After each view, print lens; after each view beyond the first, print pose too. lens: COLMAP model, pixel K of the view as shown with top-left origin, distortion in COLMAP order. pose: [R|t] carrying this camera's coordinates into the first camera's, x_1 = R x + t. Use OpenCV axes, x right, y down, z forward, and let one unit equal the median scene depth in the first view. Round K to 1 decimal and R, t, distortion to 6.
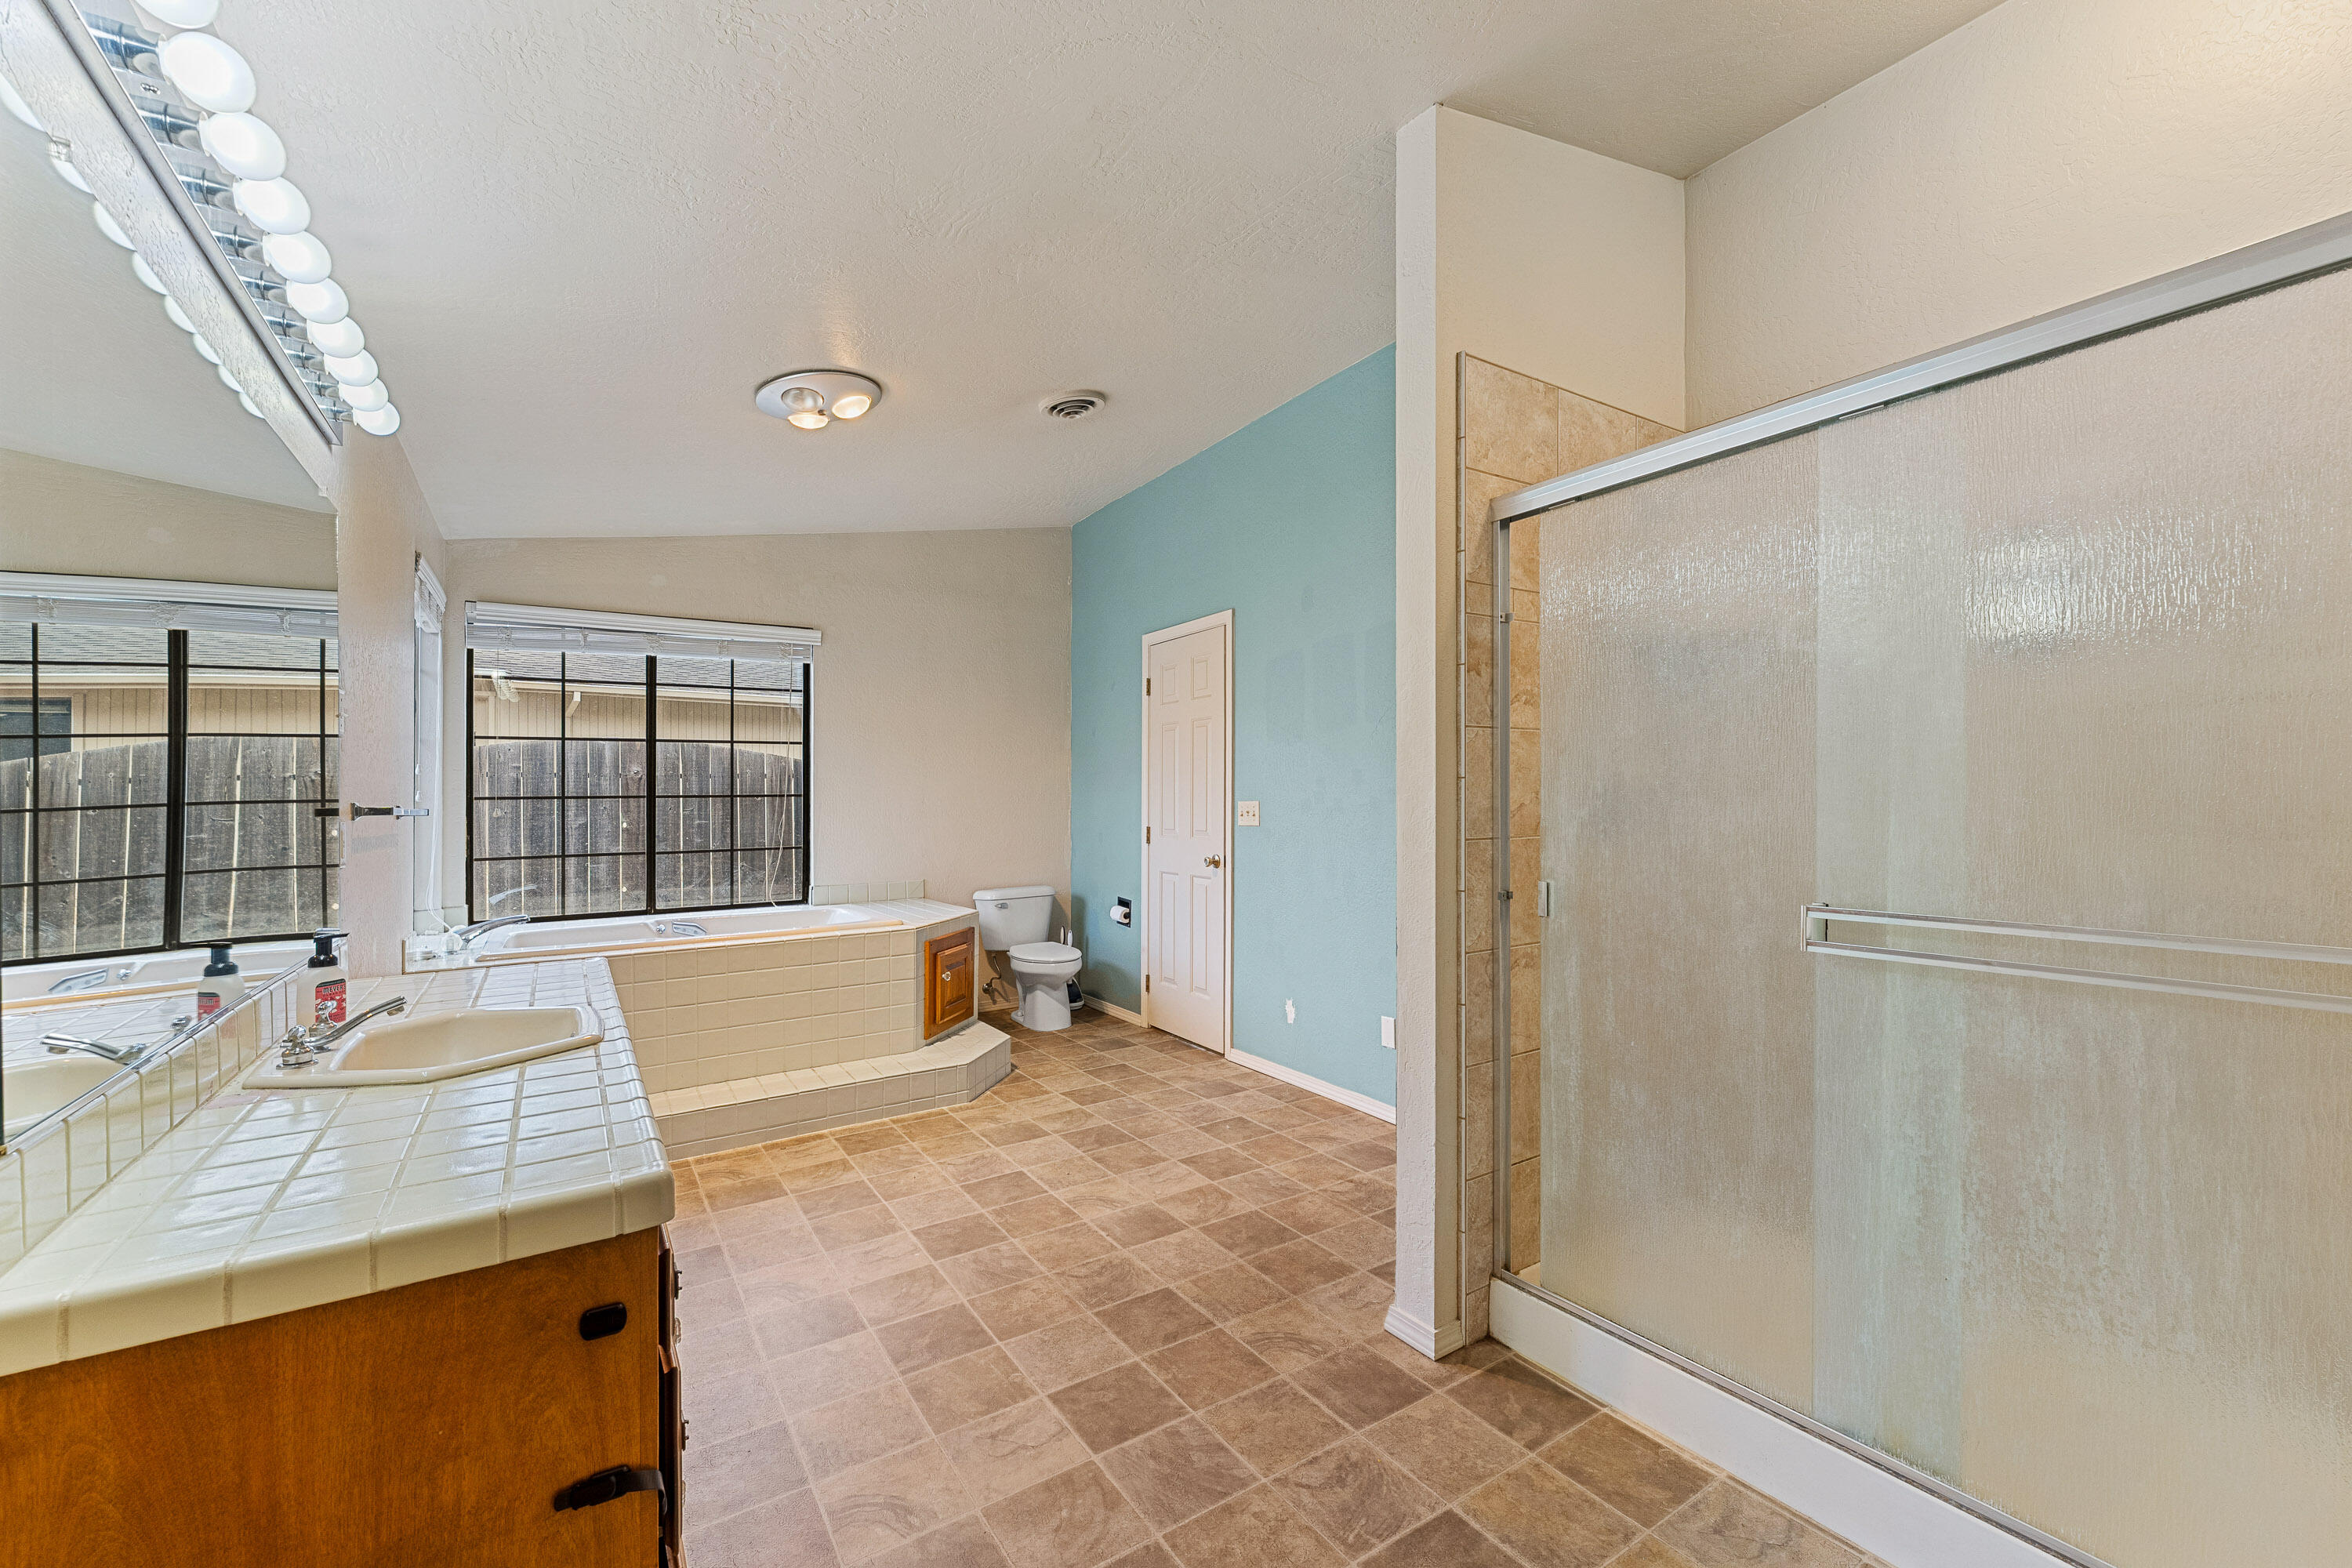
lens RADIAL K [[945.5, 0, 1182.3], [0, 945.5, 787.3], [0, 0, 1]] dist [0.001948, 0.000363]
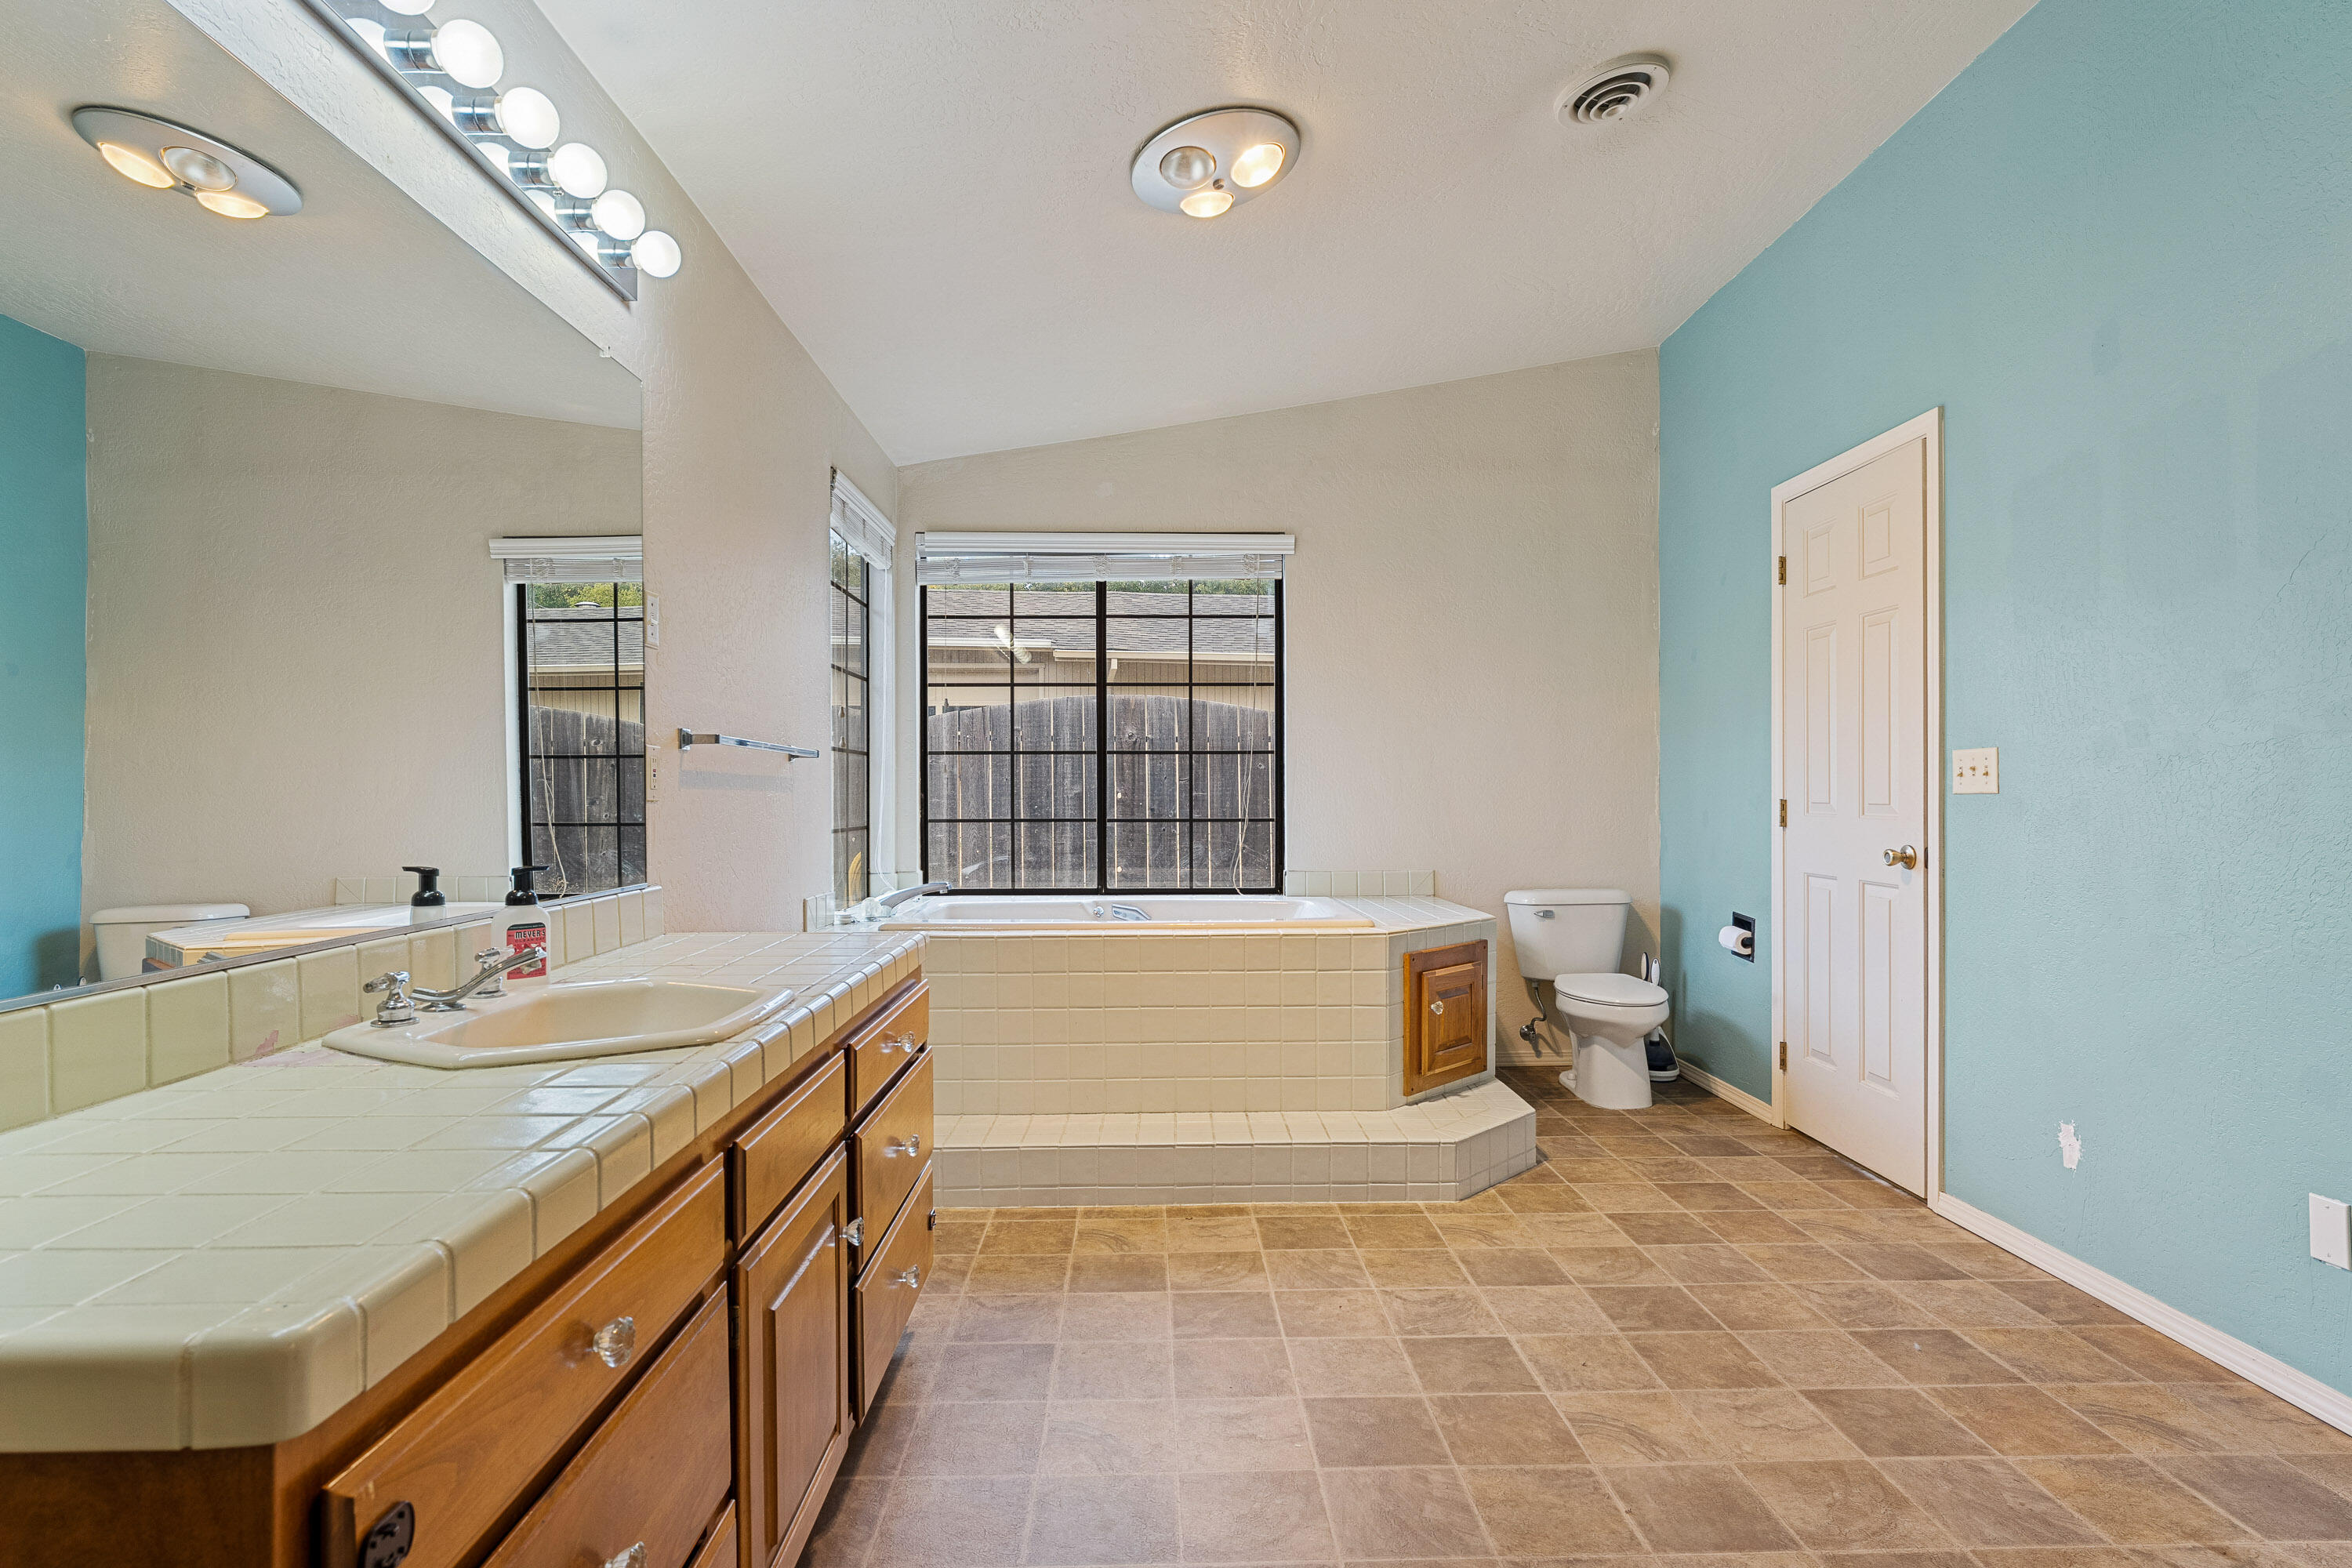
lens RADIAL K [[1157.3, 0, 1176.3], [0, 1157.3, 766.9], [0, 0, 1]] dist [0.000529, -0.000180]
pose [[0.846645, -0.002388, -0.532152, 0.037813], [-0.001493, 0.999975, -0.006862, 0.033100], [0.532155, 0.006604, 0.846621, 0.197248]]
